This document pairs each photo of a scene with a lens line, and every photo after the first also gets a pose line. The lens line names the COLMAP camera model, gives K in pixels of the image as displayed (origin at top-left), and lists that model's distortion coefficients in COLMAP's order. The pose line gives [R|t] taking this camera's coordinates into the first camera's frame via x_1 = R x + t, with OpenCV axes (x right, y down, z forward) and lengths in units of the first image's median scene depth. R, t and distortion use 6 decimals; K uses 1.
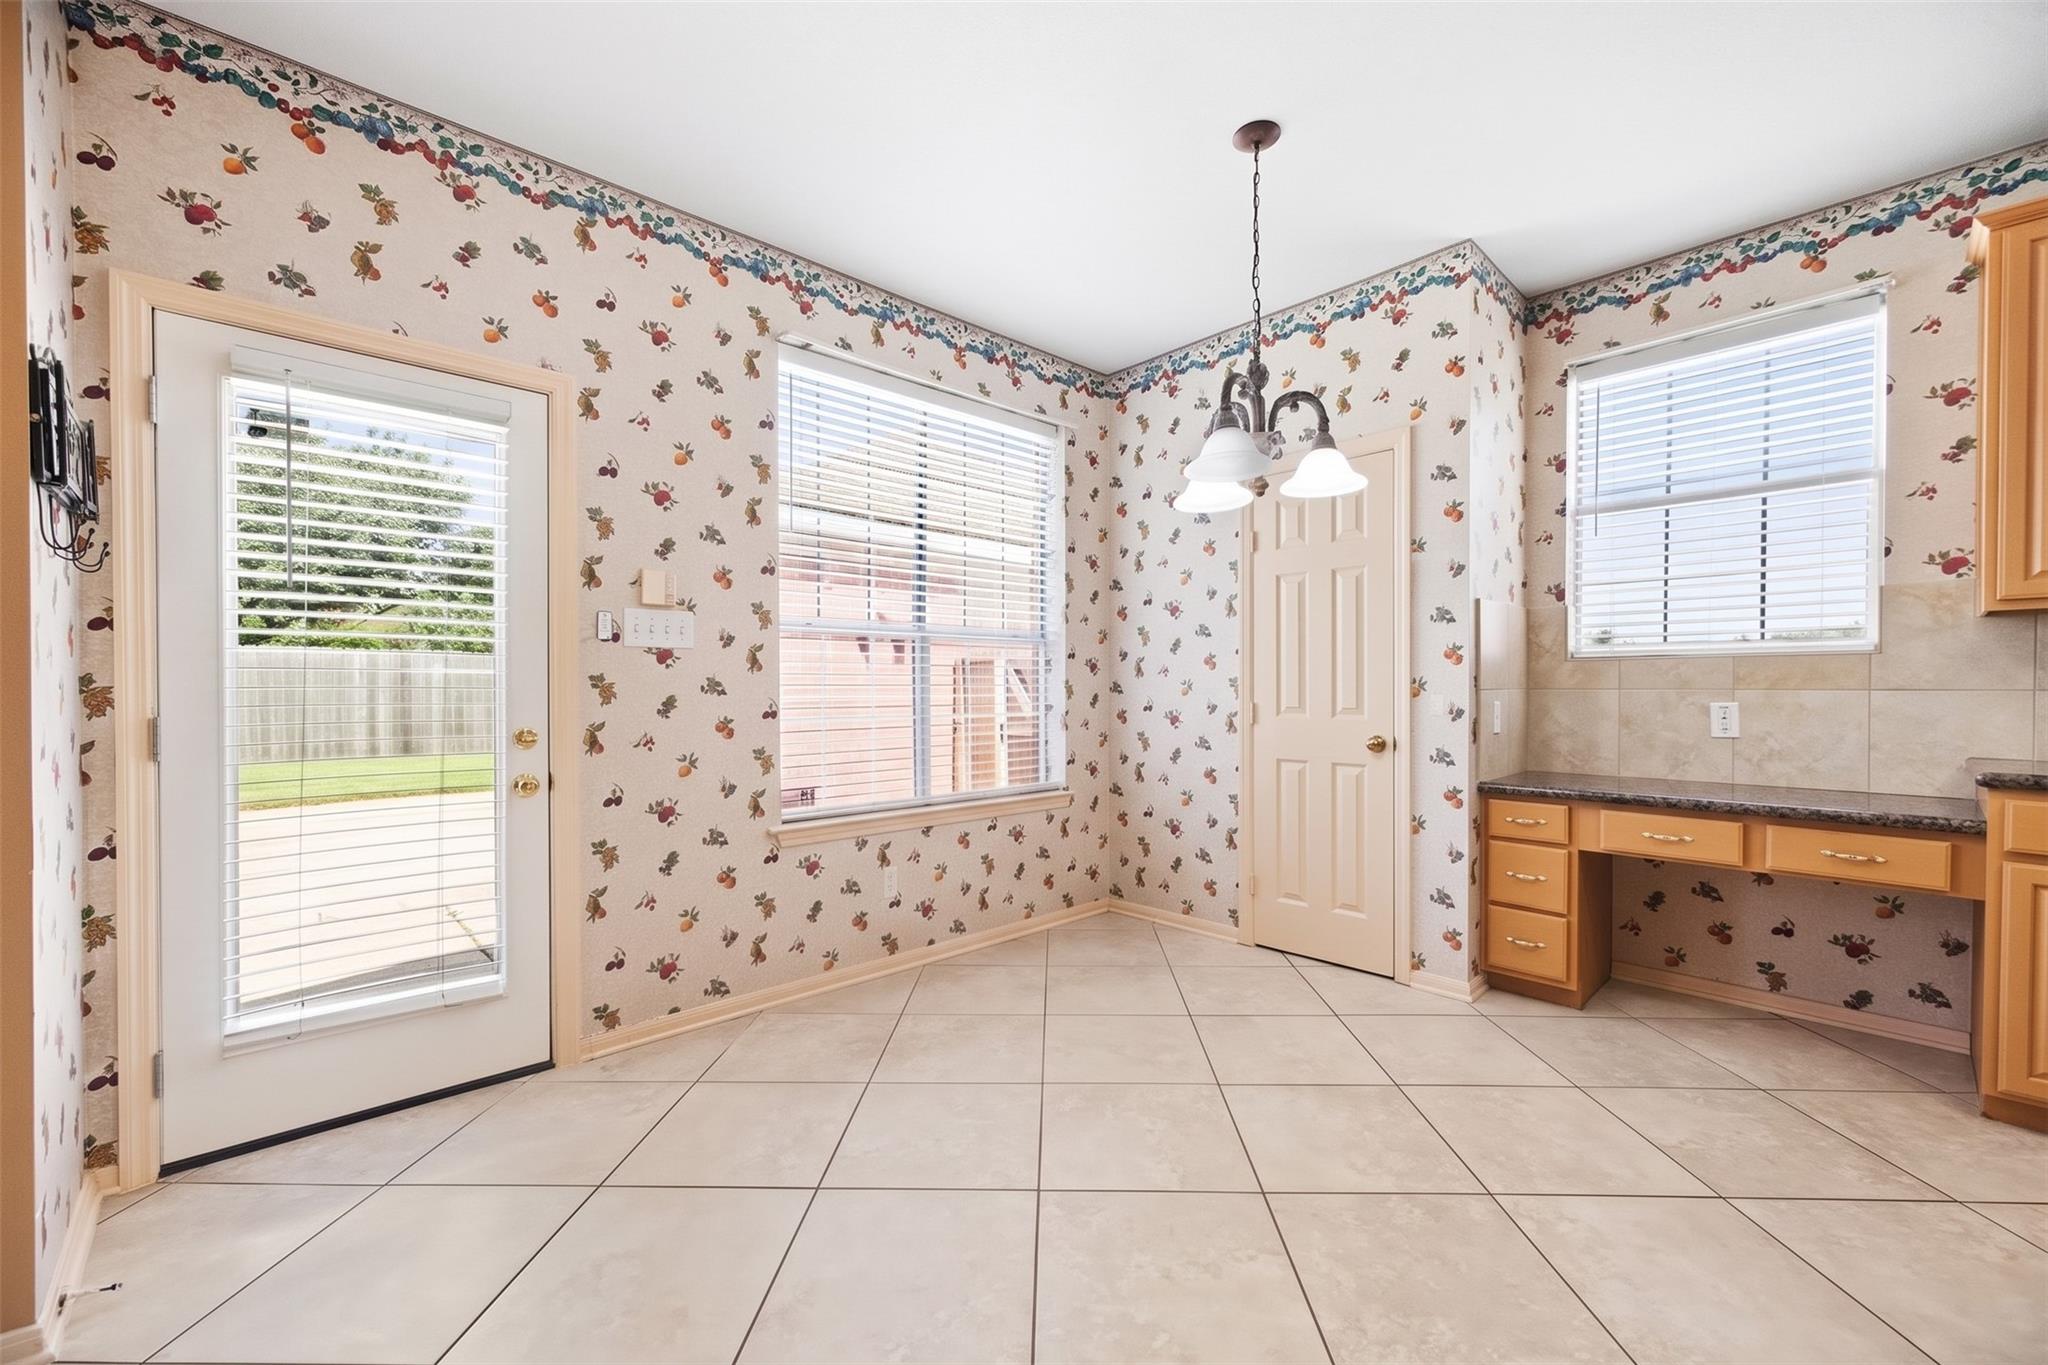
lens RADIAL K [[825.8, 0, 1030.8], [0, 825.8, 690.6], [0, 0, 1]] dist [0.002620, 0.000402]
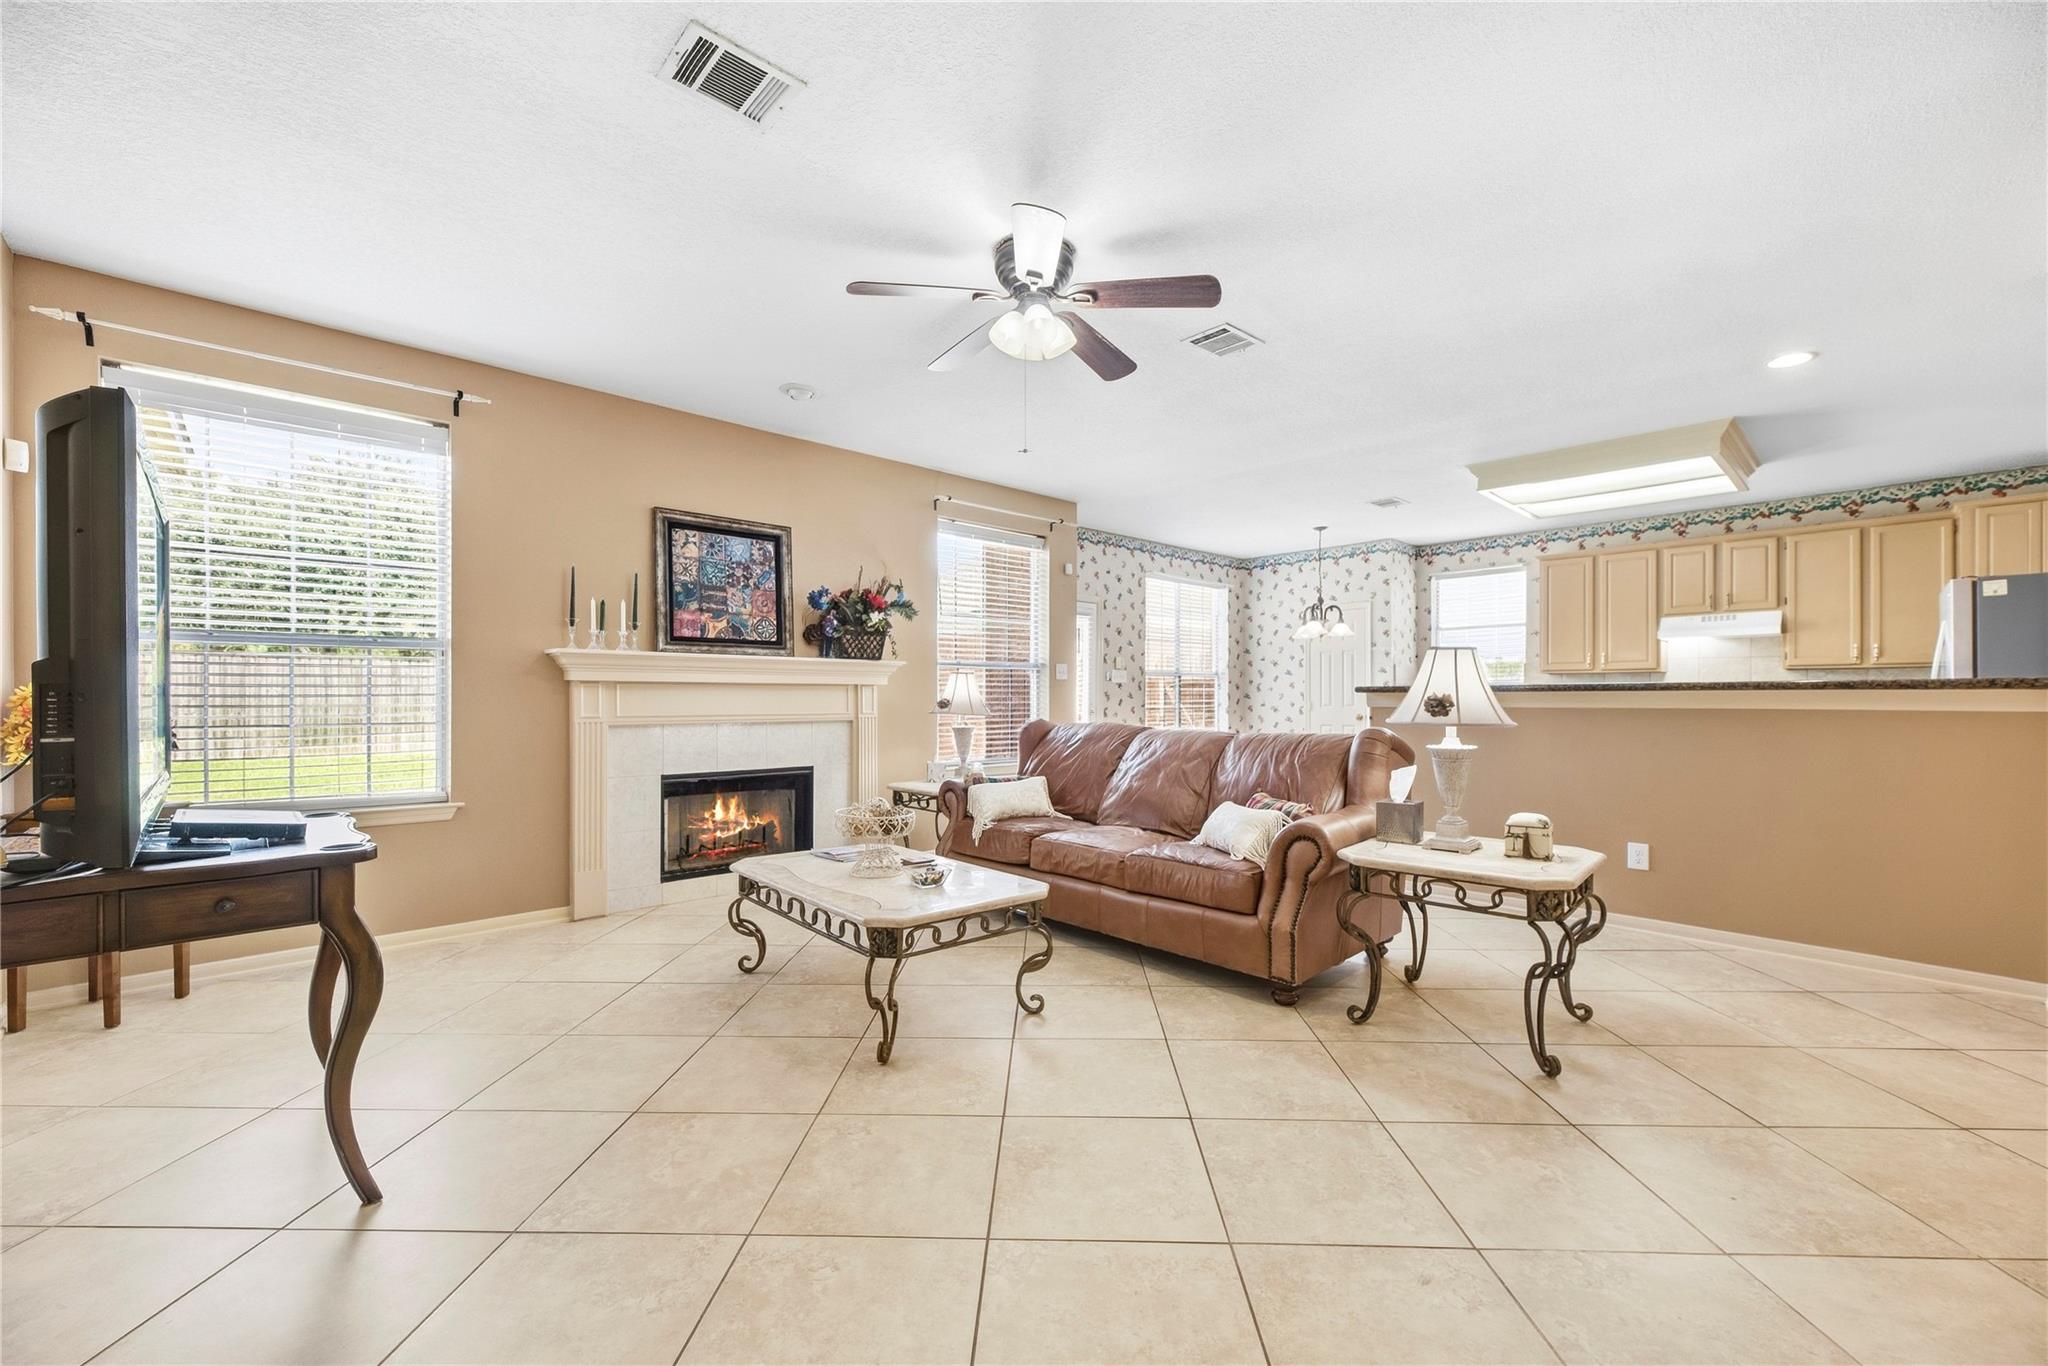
lens RADIAL K [[825.8, 0, 1030.8], [0, 825.8, 691.1], [0, 0, 1]] dist [0.002620, 0.000402]
pose [[0.999998, 0.001861, 0.000183, -0.695331], [-0.001860, 0.999952, -0.009671, 0.008073], [-0.000201, 0.009671, 0.999953, -1.806142]]
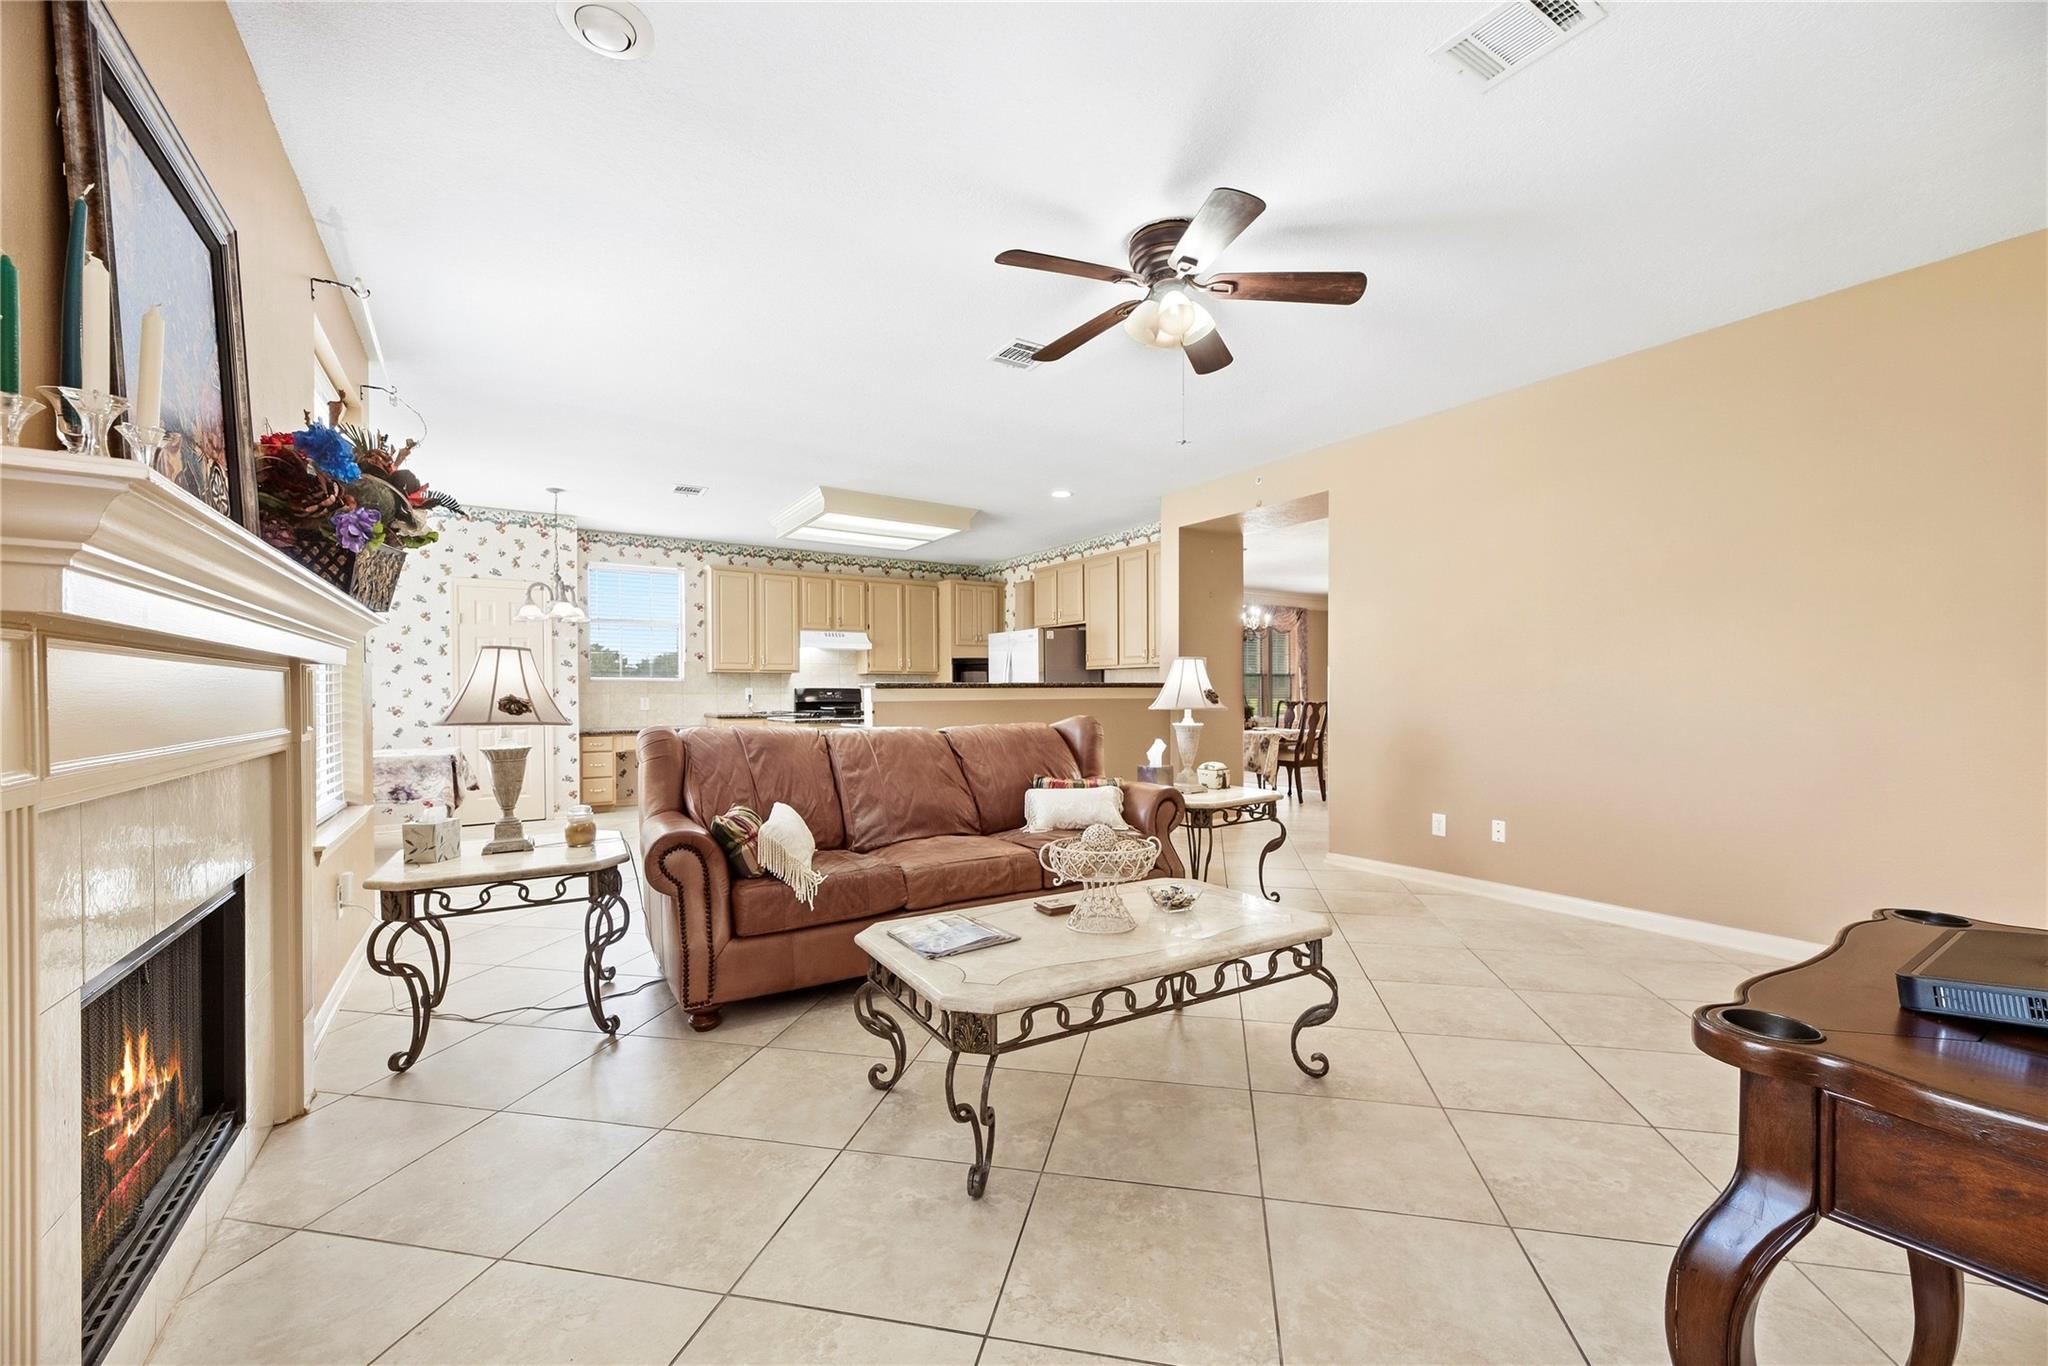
lens RADIAL K [[825.3, 0, 1033.9], [0, 825.3, 703.3], [0, 0, 1]] dist [-0.000946, -0.000374]
pose [[0.170156, -0.010258, 0.985364, -1.703863], [0.005790, 0.999939, 0.009410, 0.011813], [-0.985400, 0.004104, 0.170205, -0.792199]]
